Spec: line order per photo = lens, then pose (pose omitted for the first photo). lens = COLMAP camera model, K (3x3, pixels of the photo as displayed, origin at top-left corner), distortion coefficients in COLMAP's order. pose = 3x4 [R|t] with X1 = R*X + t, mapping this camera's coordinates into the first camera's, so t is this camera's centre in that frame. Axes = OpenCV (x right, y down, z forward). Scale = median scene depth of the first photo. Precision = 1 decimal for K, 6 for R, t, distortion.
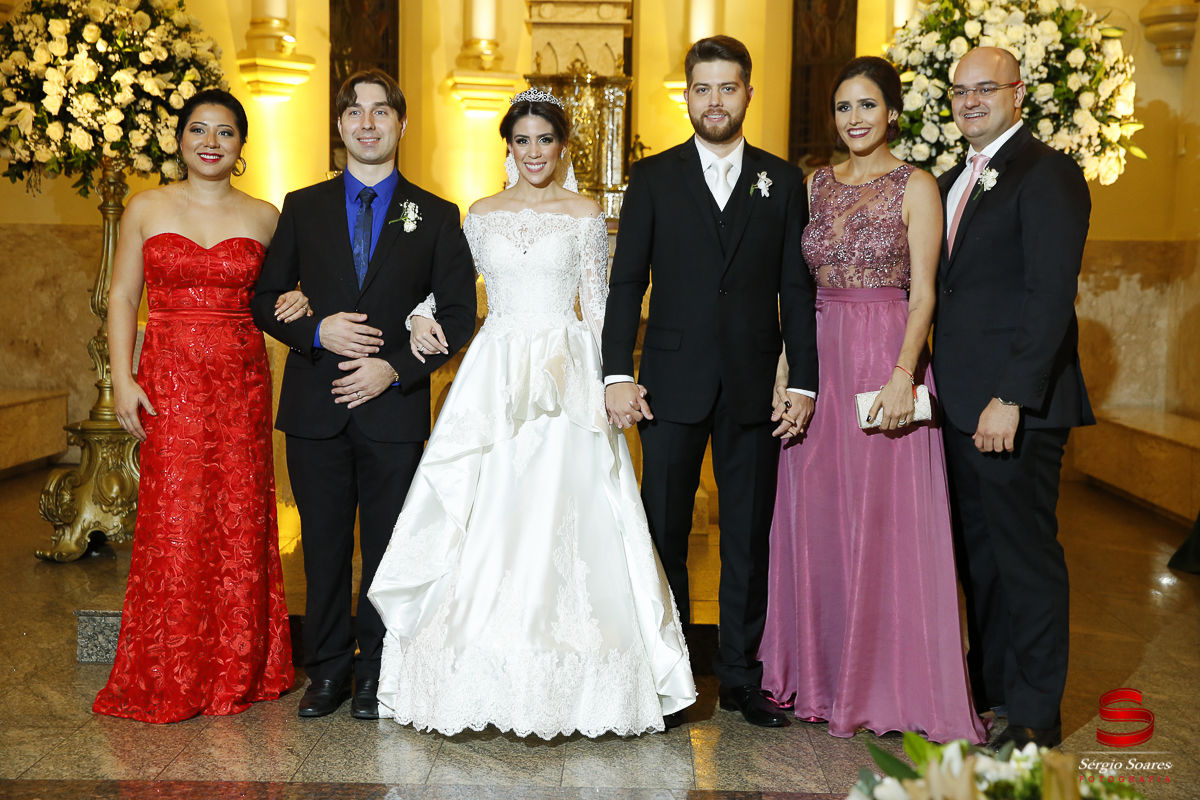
lens RADIAL K [[1757.2, 0, 600.0], [0, 1757.2, 400.0], [0, 0, 1]] dist [0.127728, 0.061170]
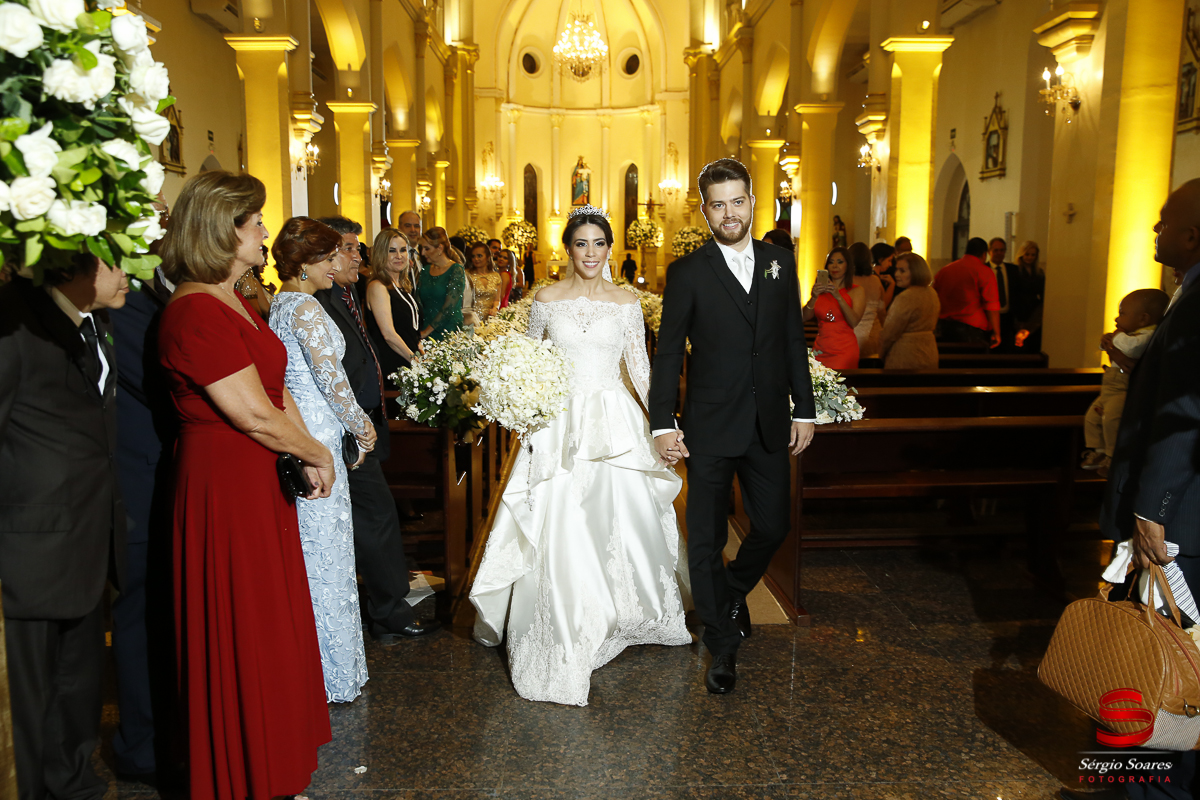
lens RADIAL K [[987.7, 0, 600.0], [0, 987.7, 400.0], [0, 0, 1]] dist [-0.083243, -0.000714]
pose [[0.998813, -0.022496, 0.043209, -0.148448], [0.019704, 0.997756, 0.063992, 0.246473], [-0.044552, -0.063064, 0.997015, -3.083516]]
